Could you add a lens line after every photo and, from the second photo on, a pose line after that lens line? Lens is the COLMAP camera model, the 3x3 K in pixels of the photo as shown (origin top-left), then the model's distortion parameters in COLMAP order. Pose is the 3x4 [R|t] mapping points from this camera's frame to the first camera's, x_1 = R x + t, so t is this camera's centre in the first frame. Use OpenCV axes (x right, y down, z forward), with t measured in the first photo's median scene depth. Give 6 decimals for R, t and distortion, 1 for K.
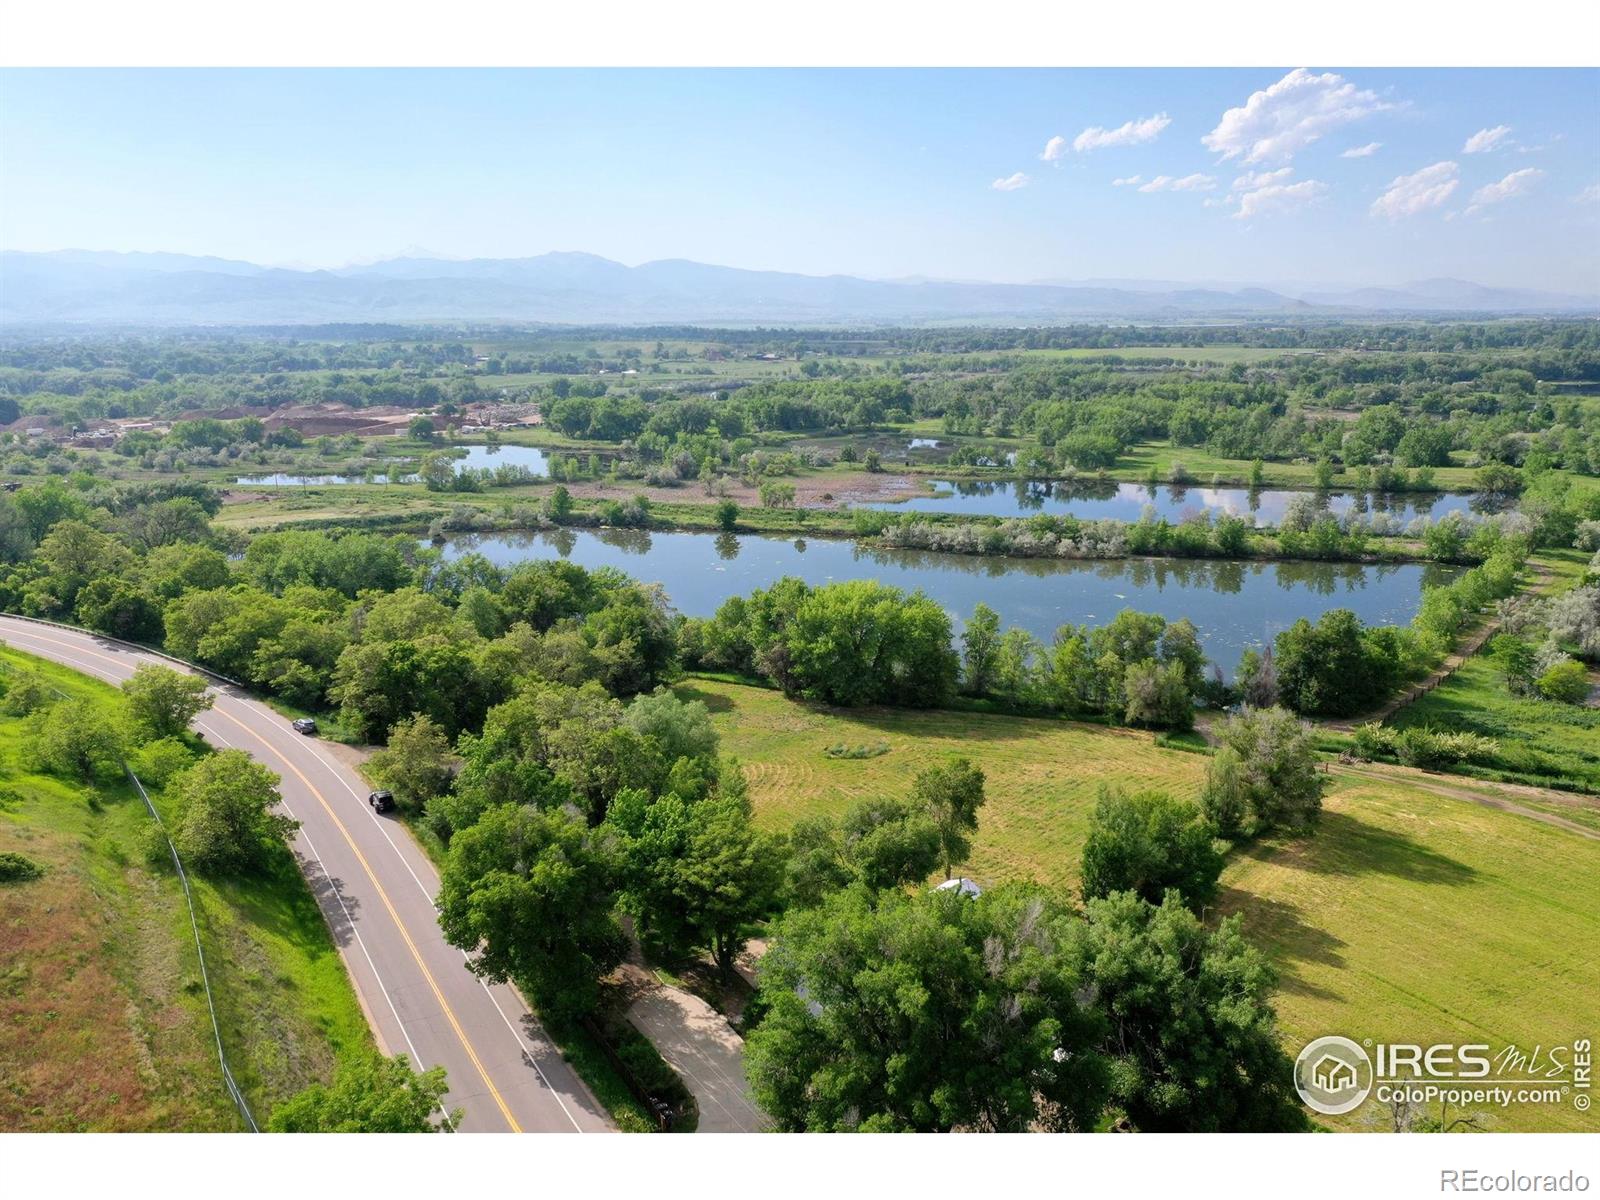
lens RADIAL K [[1248.8, 0, 798.0], [0, 1248.8, 581.2], [0, 0, 1]] dist [-0.004768, -0.000329]
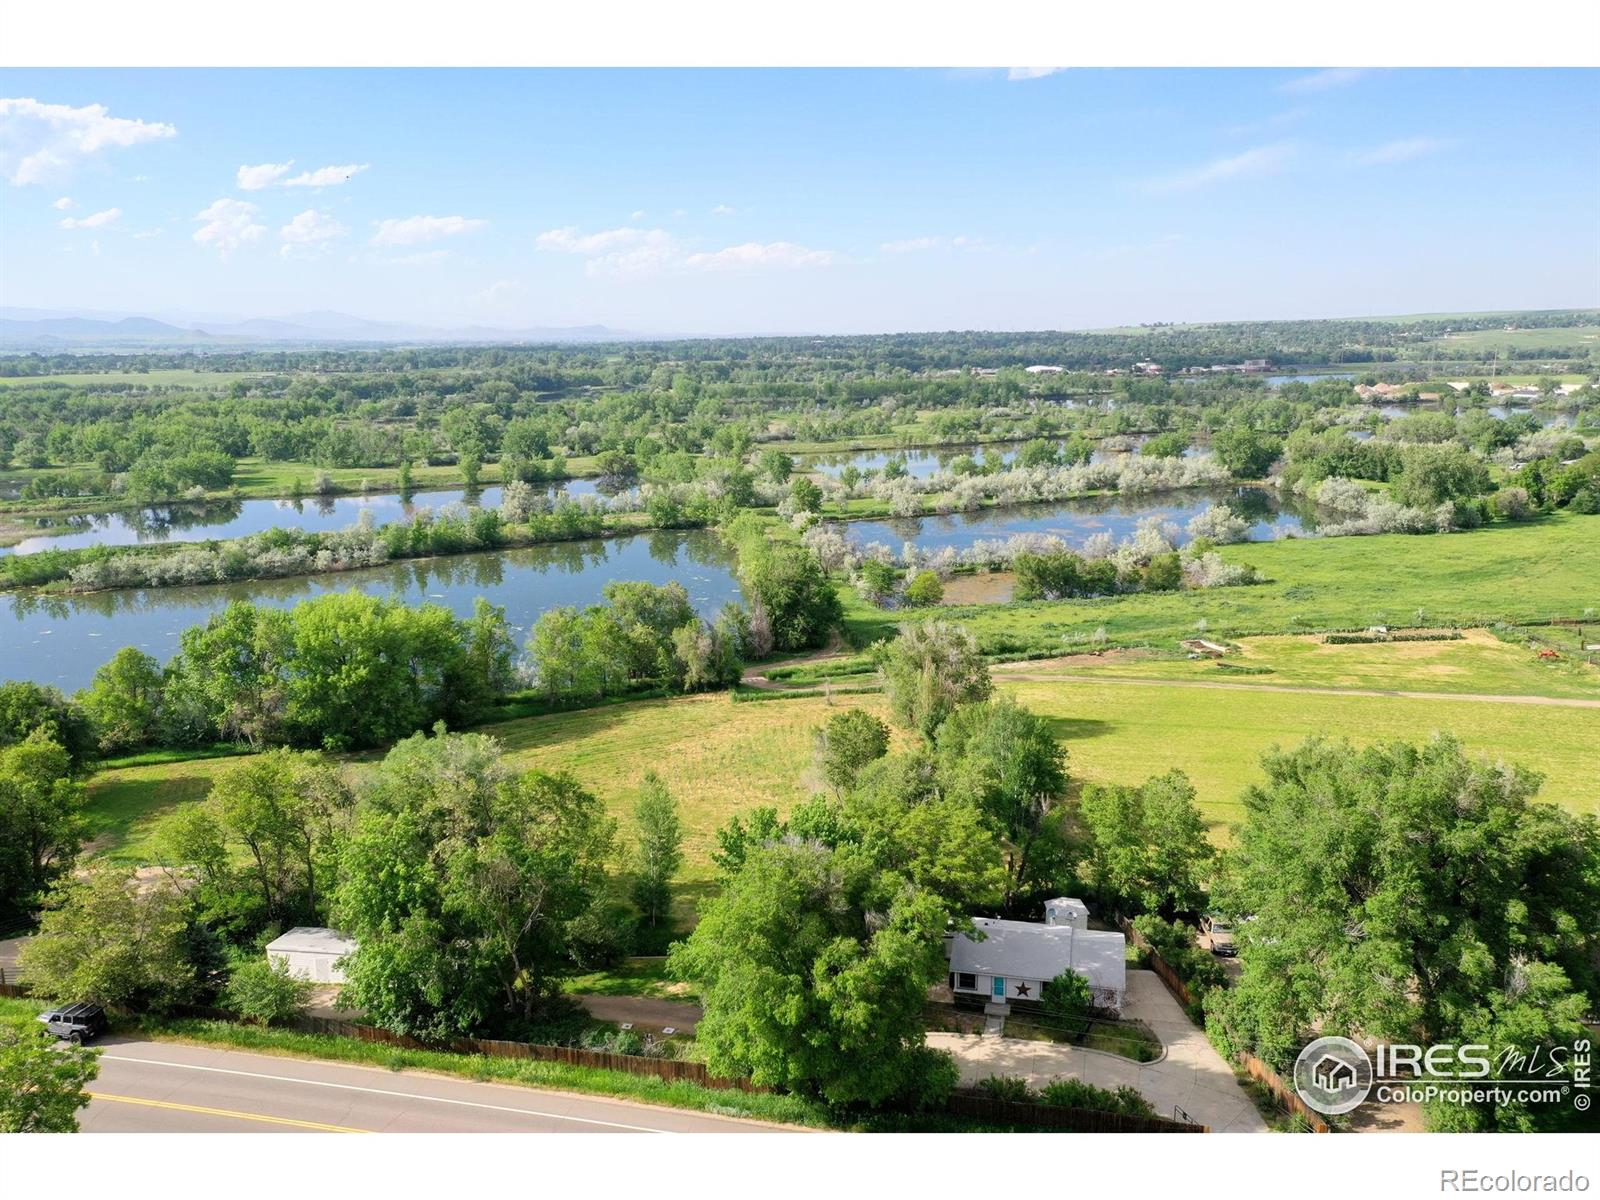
lens RADIAL K [[1243.9, 0, 800.0], [0, 1243.9, 600.0], [0, 0, 1]] dist [-0.003097, 0.001370]
pose [[0.684183, -0.147134, 0.714315, -0.188030], [0.152592, 0.986640, 0.057072, 0.002020], [-0.713169, 0.069951, 0.697493, 0.140767]]
